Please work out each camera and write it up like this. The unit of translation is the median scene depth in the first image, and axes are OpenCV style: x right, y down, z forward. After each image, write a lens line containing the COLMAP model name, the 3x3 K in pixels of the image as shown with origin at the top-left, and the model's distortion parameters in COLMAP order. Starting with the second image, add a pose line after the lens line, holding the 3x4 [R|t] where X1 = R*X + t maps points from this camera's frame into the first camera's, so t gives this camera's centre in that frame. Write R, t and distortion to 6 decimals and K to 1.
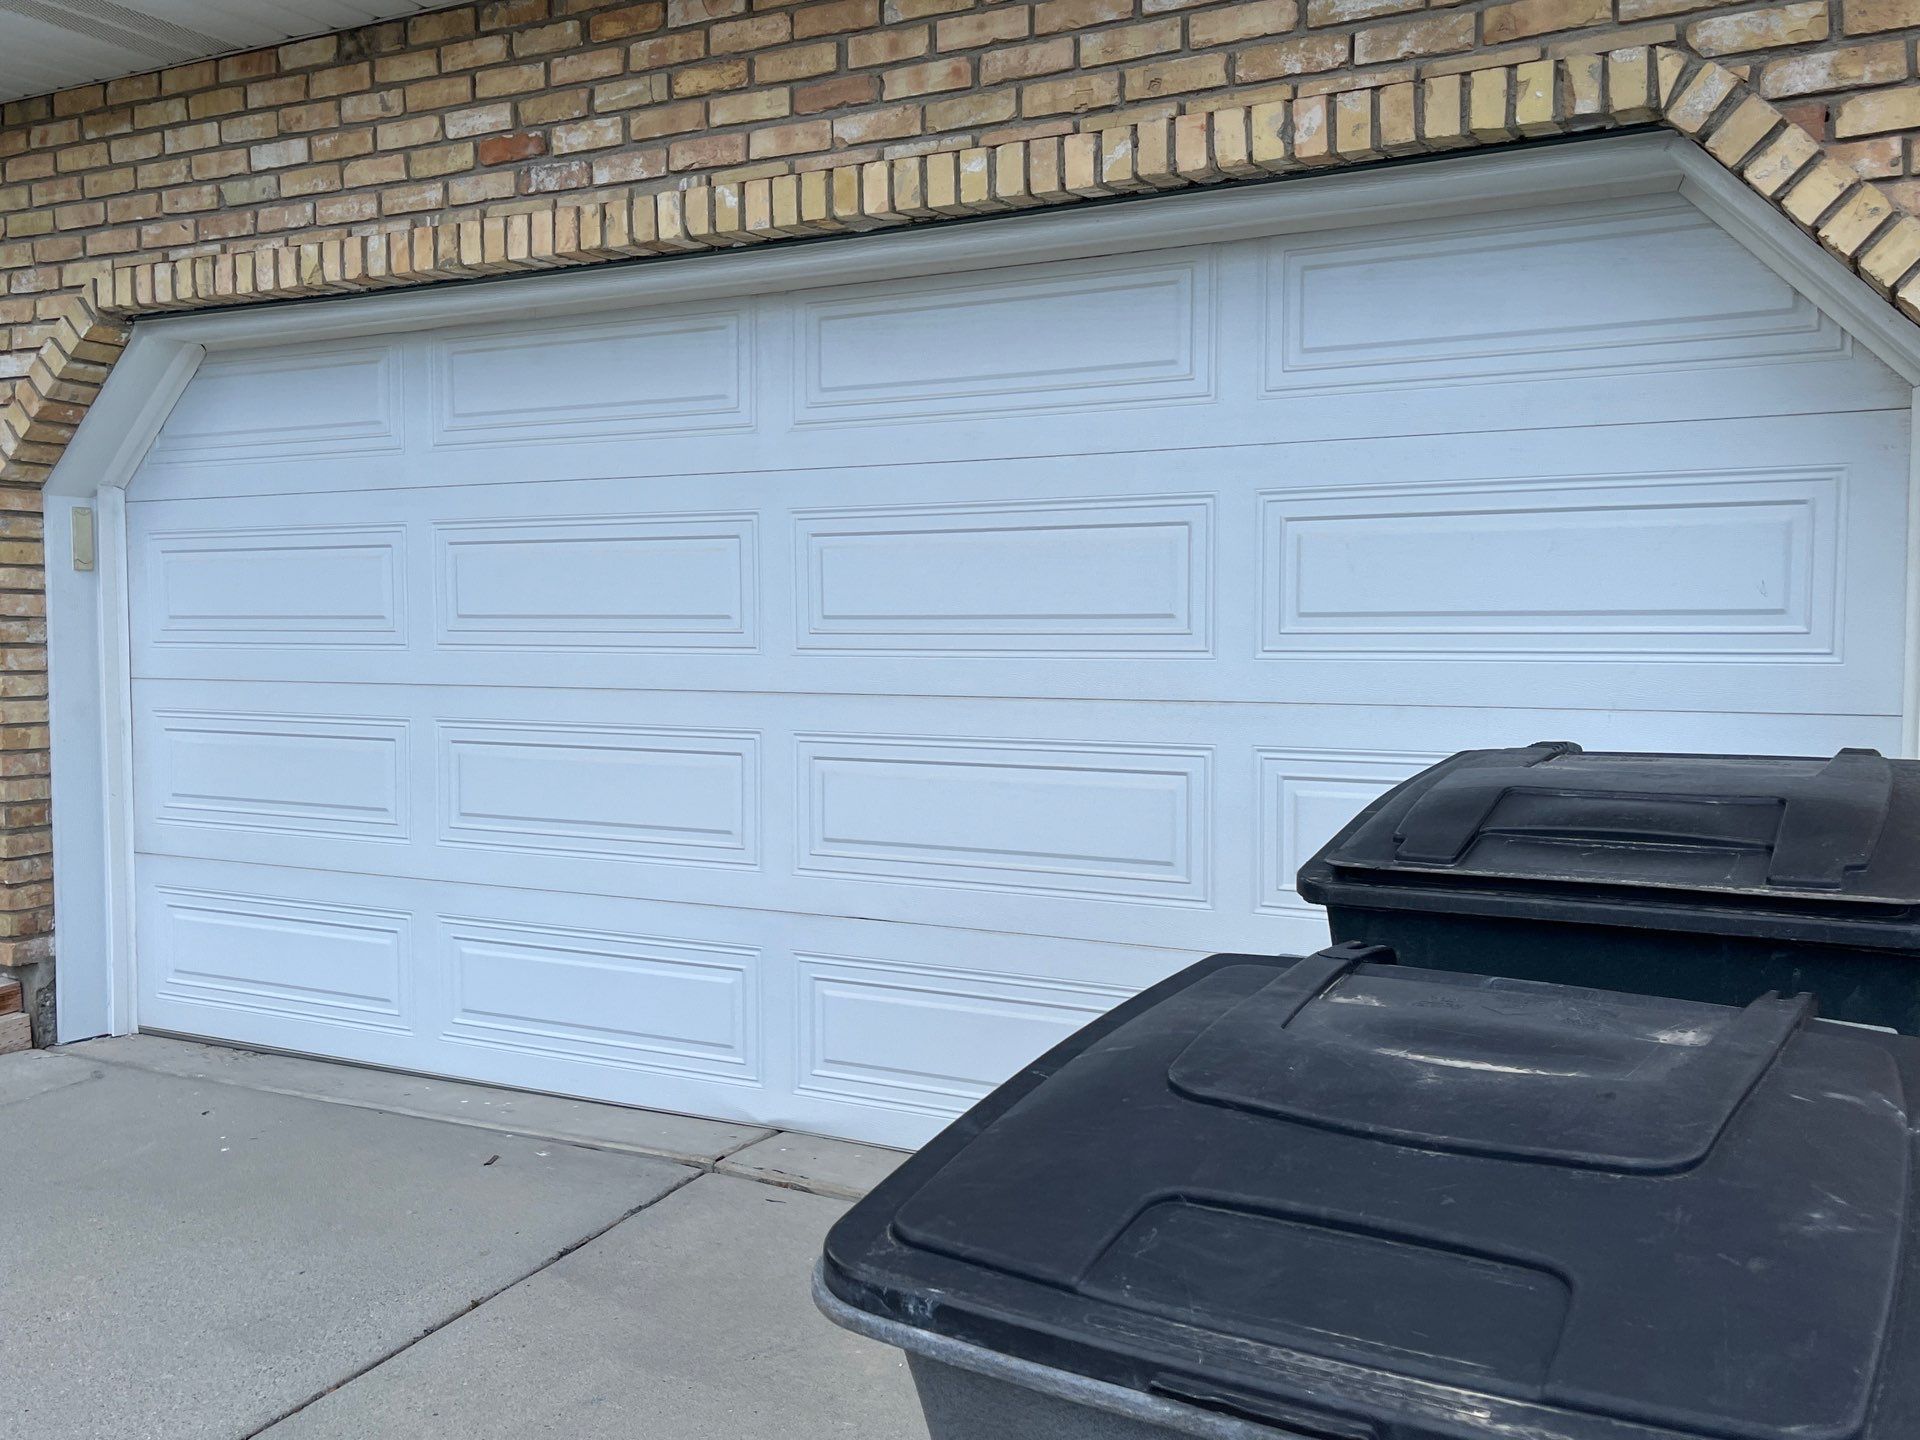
lens RADIAL K [[1454.6, 0, 668.7], [0, 1454.6, 698.1], [0, 0, 1]] dist [0.031734, -0.011931]
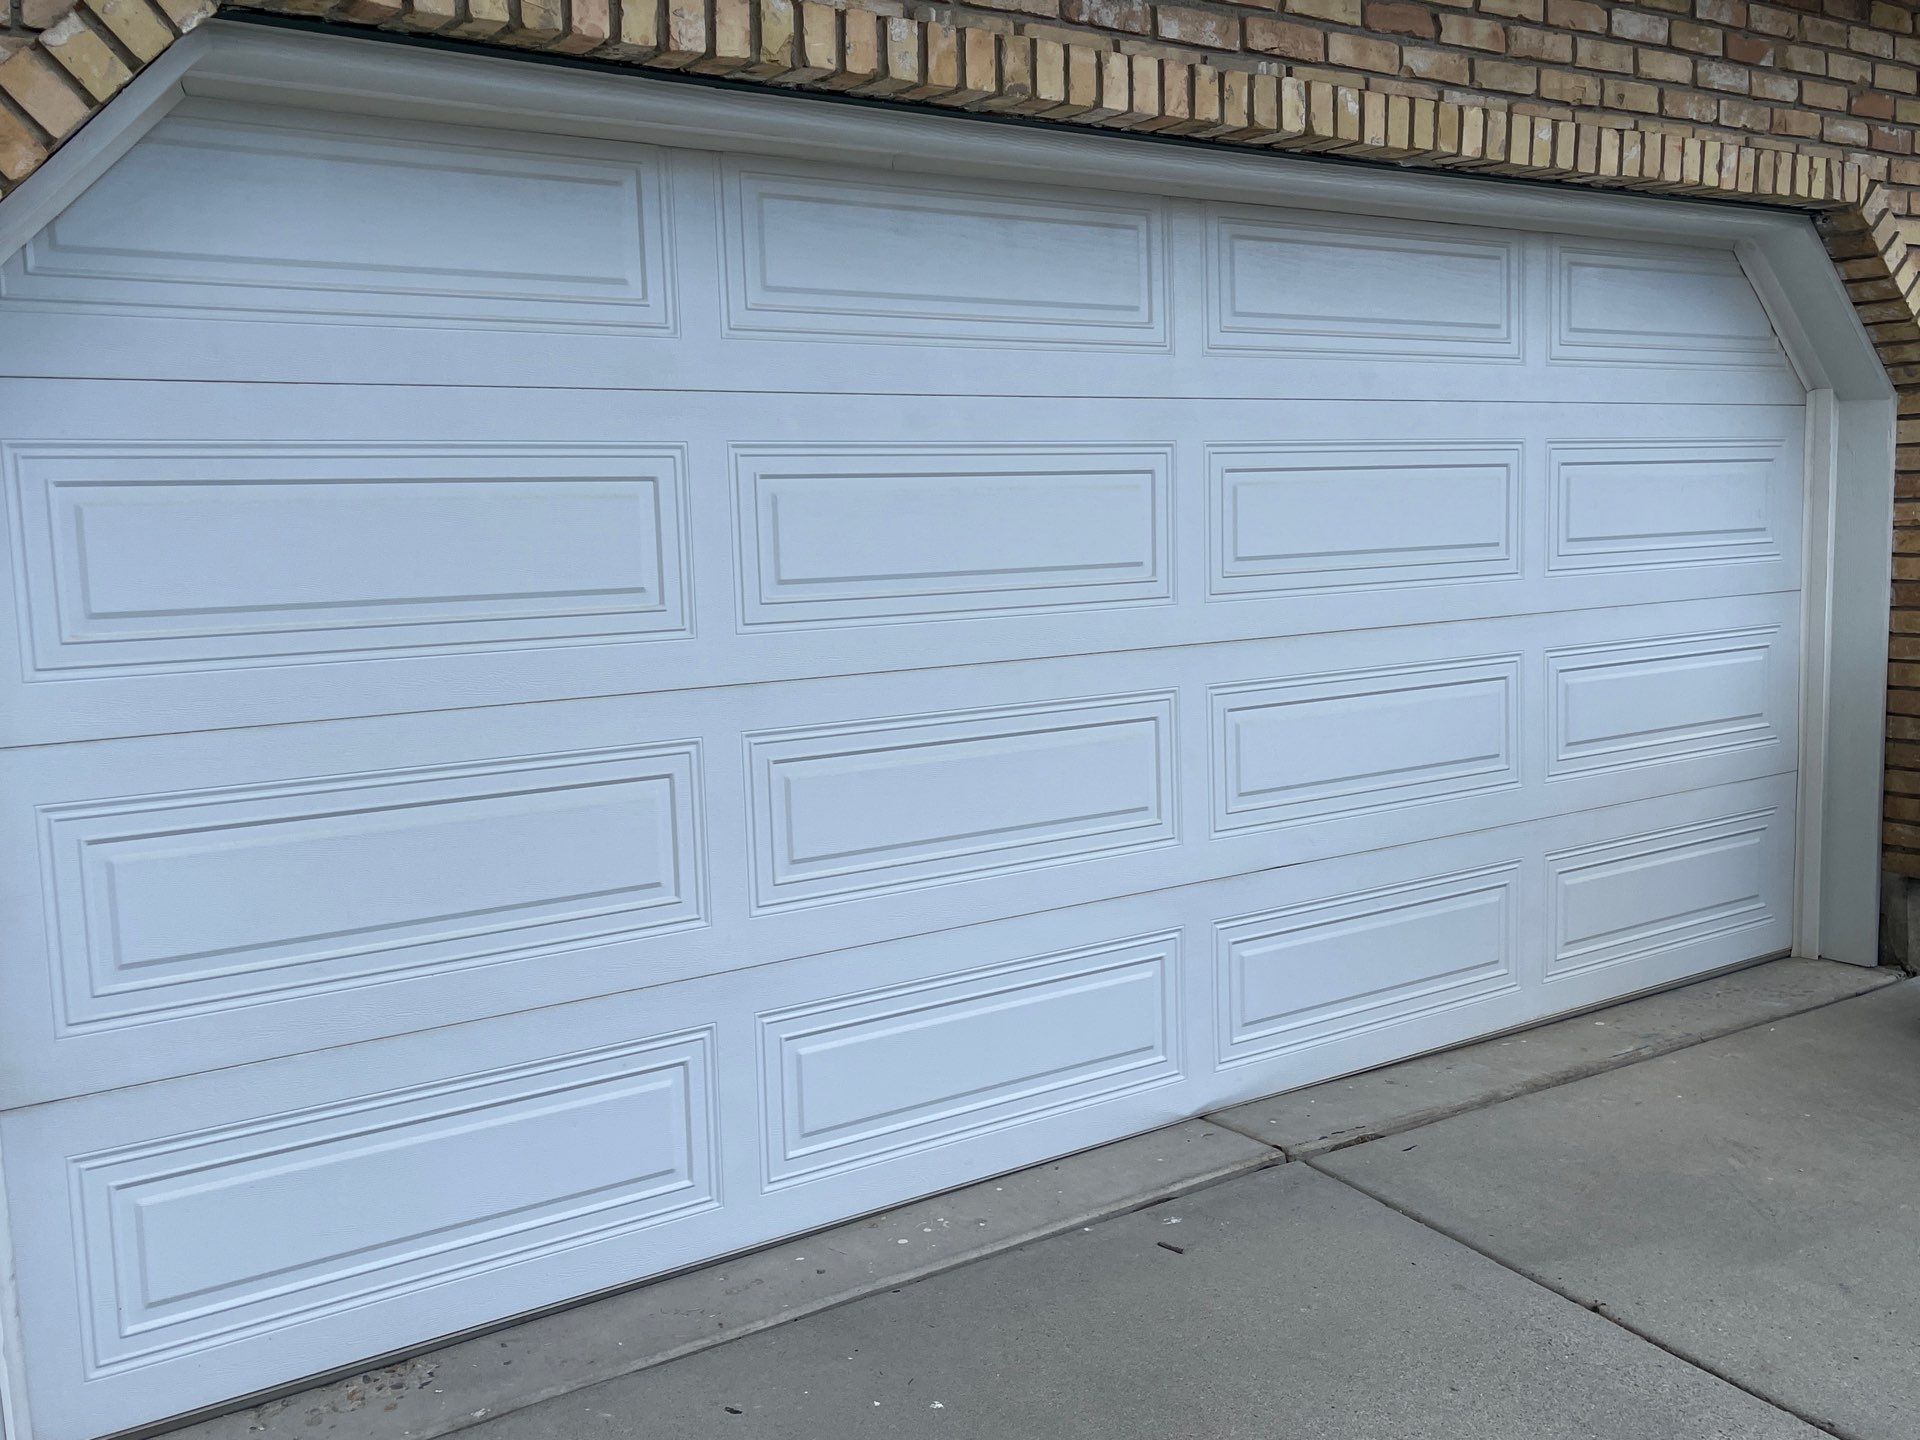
lens RADIAL K [[1740.4, 0, 960.0], [0, 1740.4, 720.0], [0, 0, 1]] dist [0.064605, -0.070929]
pose [[0.486100, -0.117693, 0.865942, -1.003674], [0.079469, 0.992737, 0.090316, -0.071142], [-0.870282, 0.024913, 0.491923, 0.629285]]
